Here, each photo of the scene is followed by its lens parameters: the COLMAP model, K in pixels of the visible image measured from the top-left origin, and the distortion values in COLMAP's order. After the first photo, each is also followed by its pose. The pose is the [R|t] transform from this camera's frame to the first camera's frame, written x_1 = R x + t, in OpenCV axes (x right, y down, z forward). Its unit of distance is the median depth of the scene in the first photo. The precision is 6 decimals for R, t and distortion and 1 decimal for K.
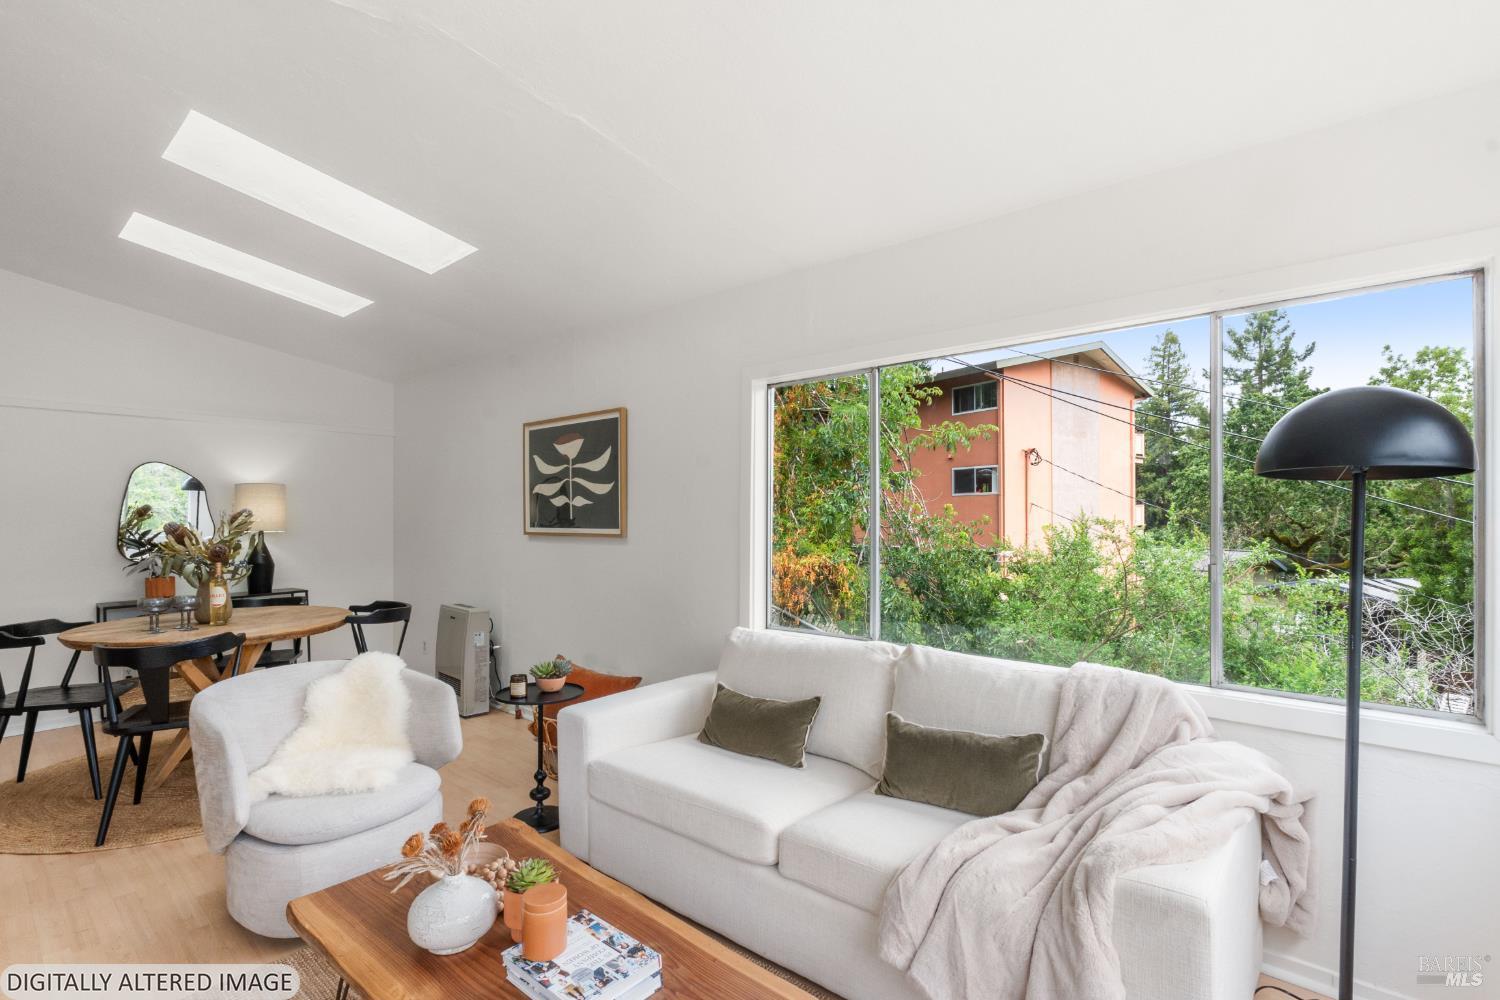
lens RADIAL K [[714.1, 0, 746.8], [0, 714.1, 507.3], [0, 0, 1]] dist [-0.002844, 0.002182]
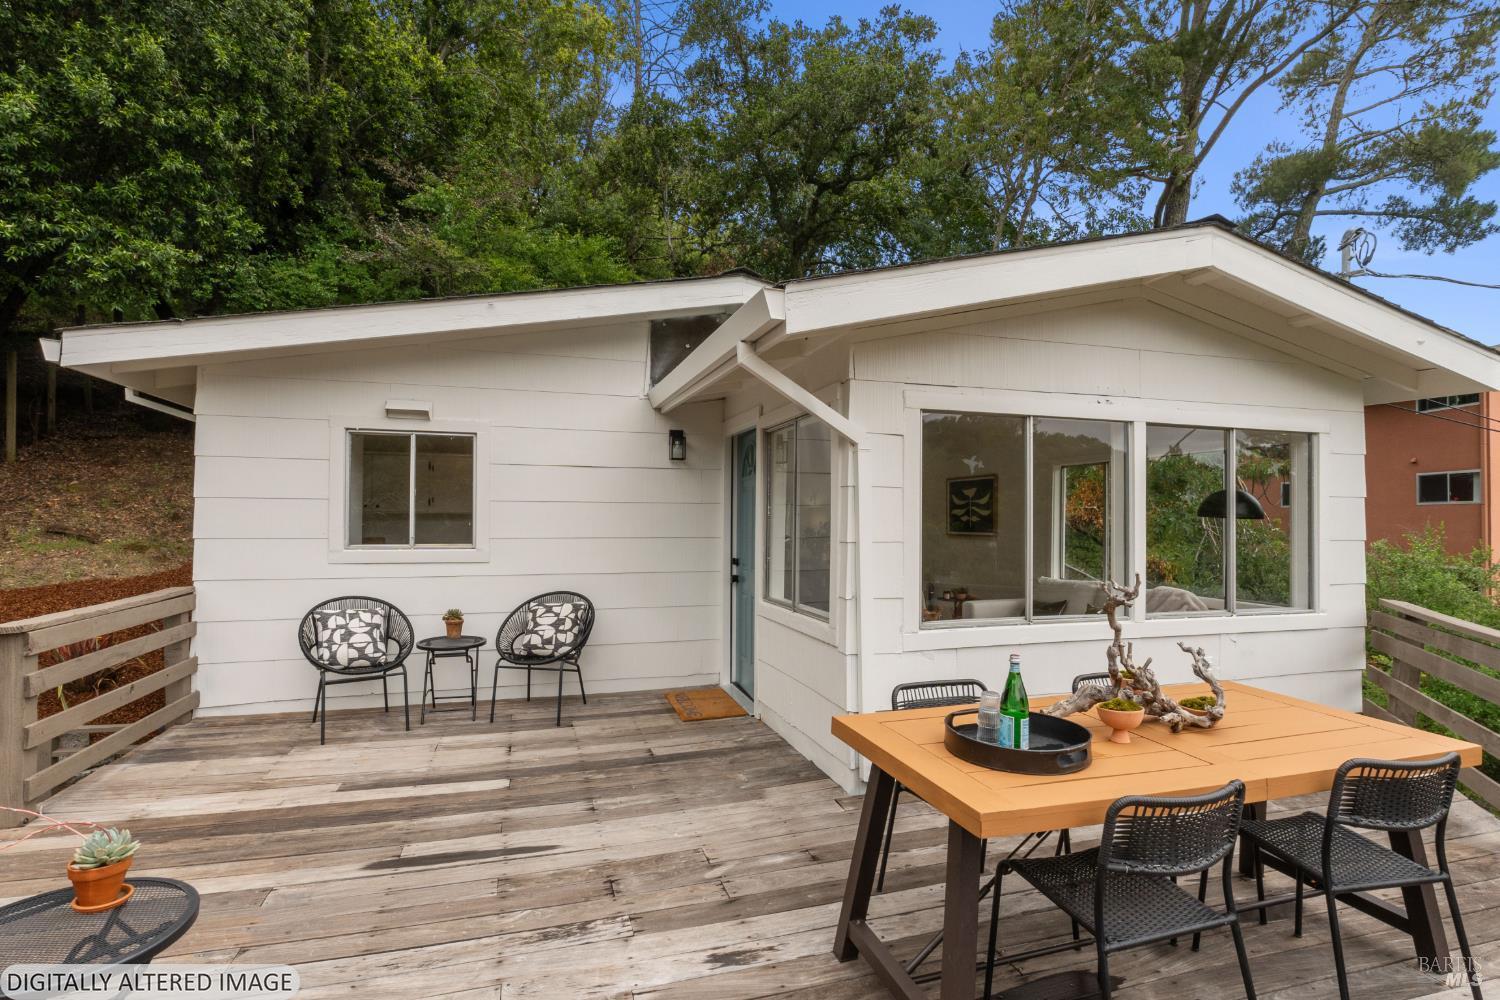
lens RADIAL K [[714.1, 0, 759.0], [0, 714.1, 514.4], [0, 0, 1]] dist [-0.002844, 0.002182]
pose [[0.856271, 0.004735, -0.516504, 0.280862], [-0.003538, 0.999988, 0.003302, -0.024578], [0.516514, -0.001000, 0.856278, -1.024917]]
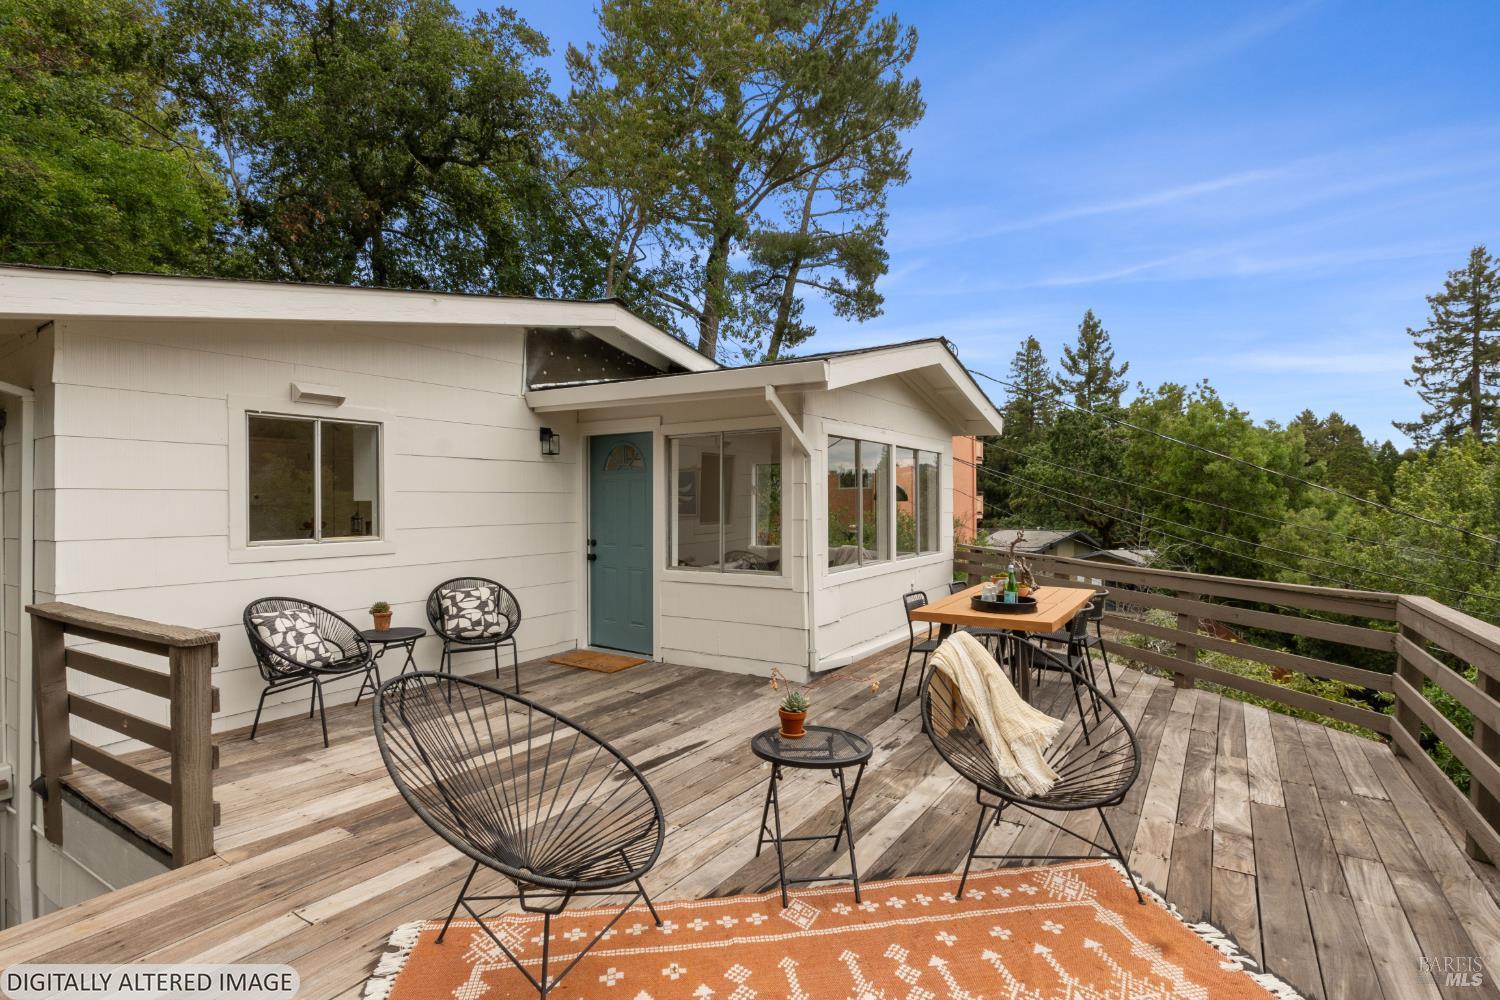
lens RADIAL K [[714.1, 0, 741.9], [0, 714.1, 510.5], [0, 0, 1]] dist [-0.002844, 0.002182]
pose [[0.990930, -0.007054, 0.134190, -0.334719], [0.004428, 0.999793, 0.019858, -0.031386], [-0.134302, -0.019084, 0.990757, -1.504449]]
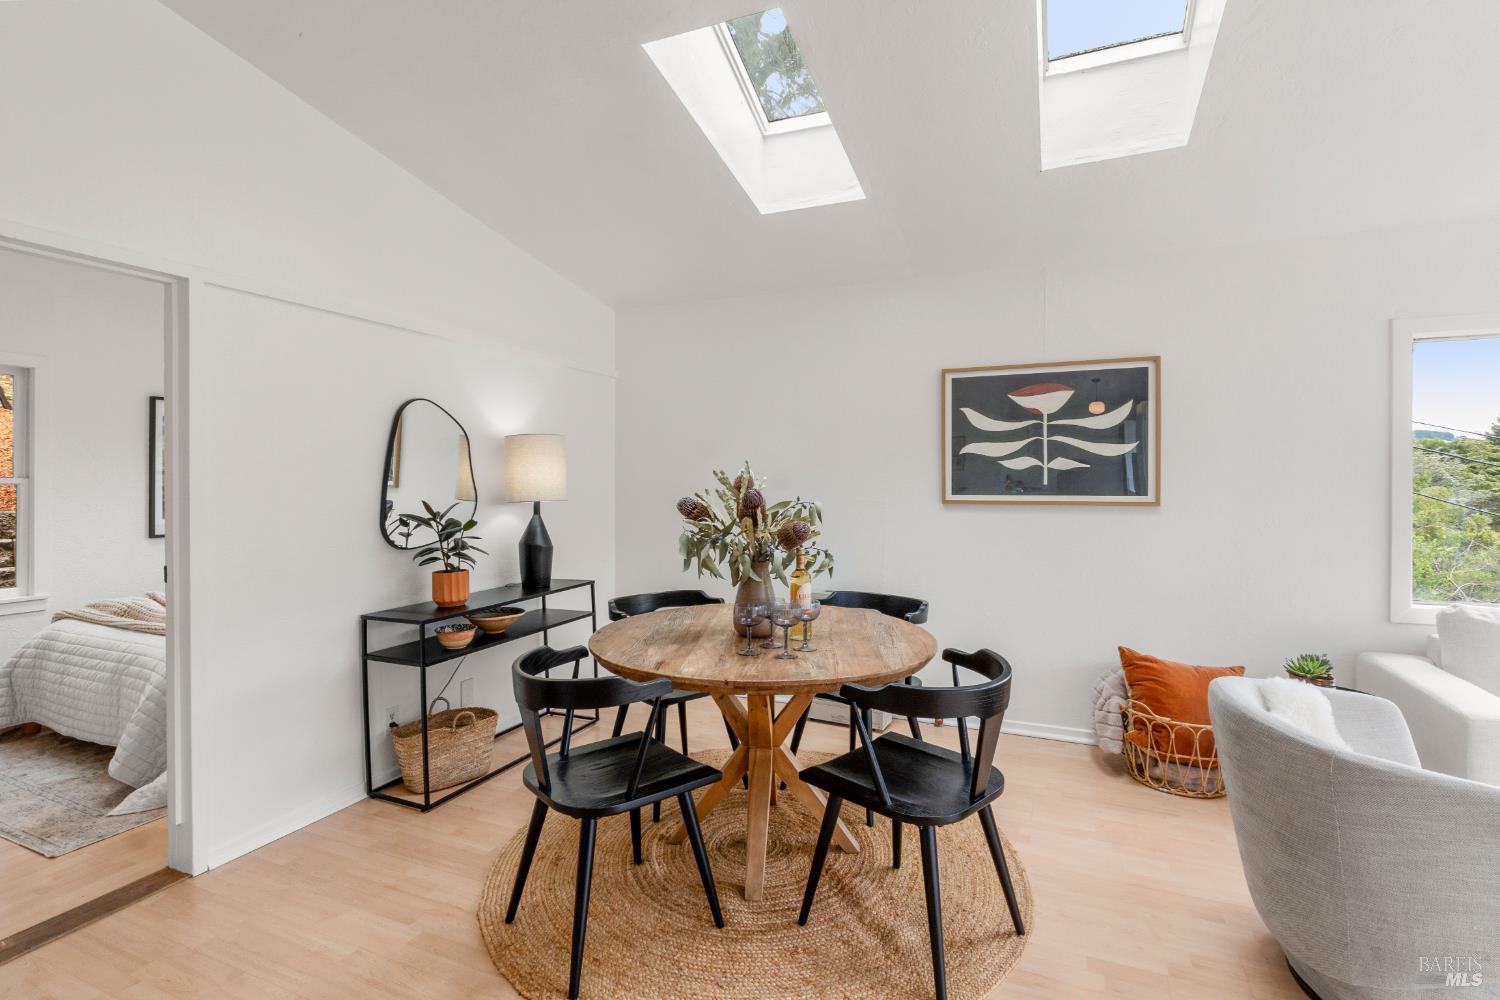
lens RADIAL K [[714.1, 0, 742.2], [0, 714.1, 483.3], [0, 0, 1]] dist [-0.002844, 0.002182]
pose [[0.951549, 0.000658, 0.307495, -0.836340], [-0.005105, 0.999894, 0.013658, 0.005127], [-0.307454, -0.014566, 0.951452, 0.297301]]
